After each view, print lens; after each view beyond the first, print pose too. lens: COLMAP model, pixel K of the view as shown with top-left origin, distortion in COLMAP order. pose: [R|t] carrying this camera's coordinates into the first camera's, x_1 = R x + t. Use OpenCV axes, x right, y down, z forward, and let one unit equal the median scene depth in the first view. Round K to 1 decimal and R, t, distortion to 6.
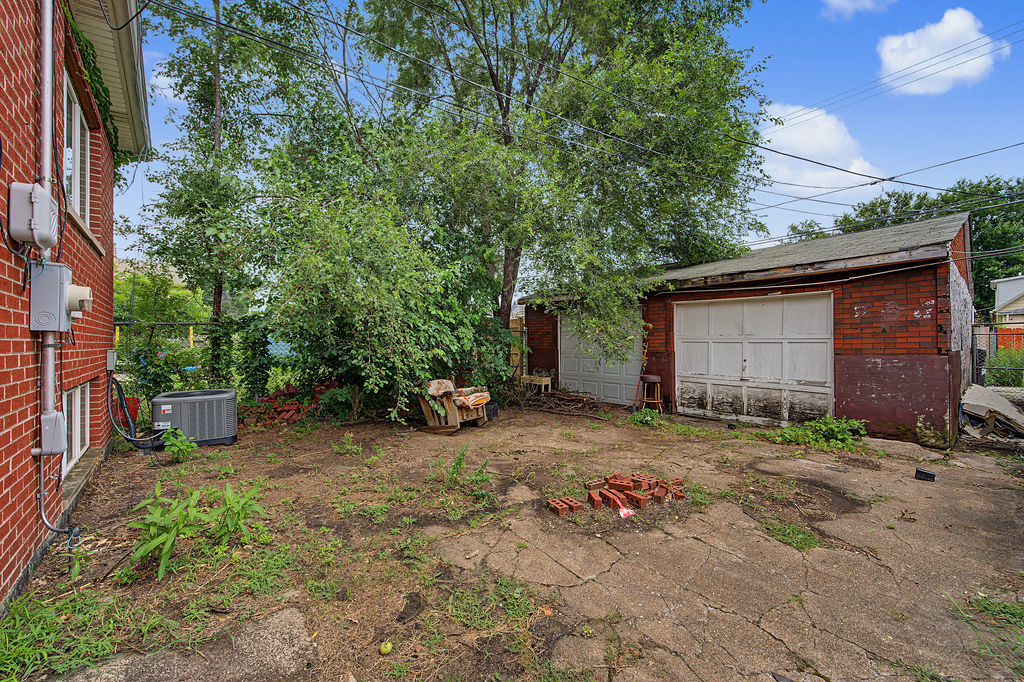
lens RADIAL K [[405.3, 0, 513.8], [0, 405.3, 342.1], [0, 0, 1]] dist [0.011511, 0.000057]
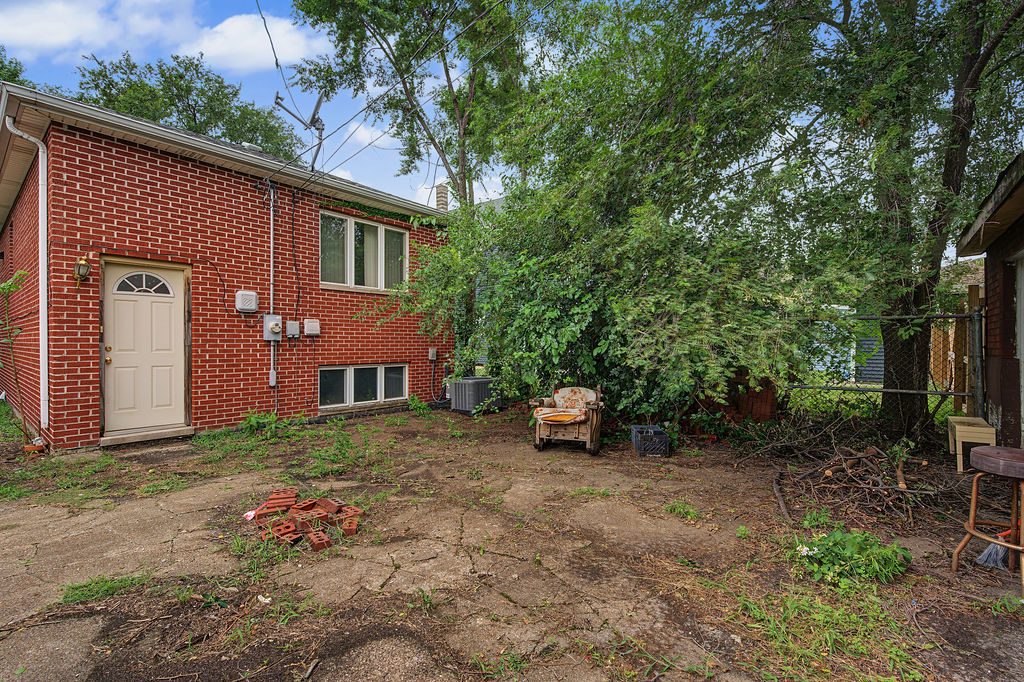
lens RADIAL K [[454.9, 0, 512.8], [0, 454.9, 343.6], [0, 0, 1]] dist [-0.002802, -0.000366]
pose [[0.181369, -0.002296, -0.983413, 1.420468], [0.003328, 0.999993, -0.001721, 0.003749], [0.983410, -0.002961, 0.181375, 1.368739]]
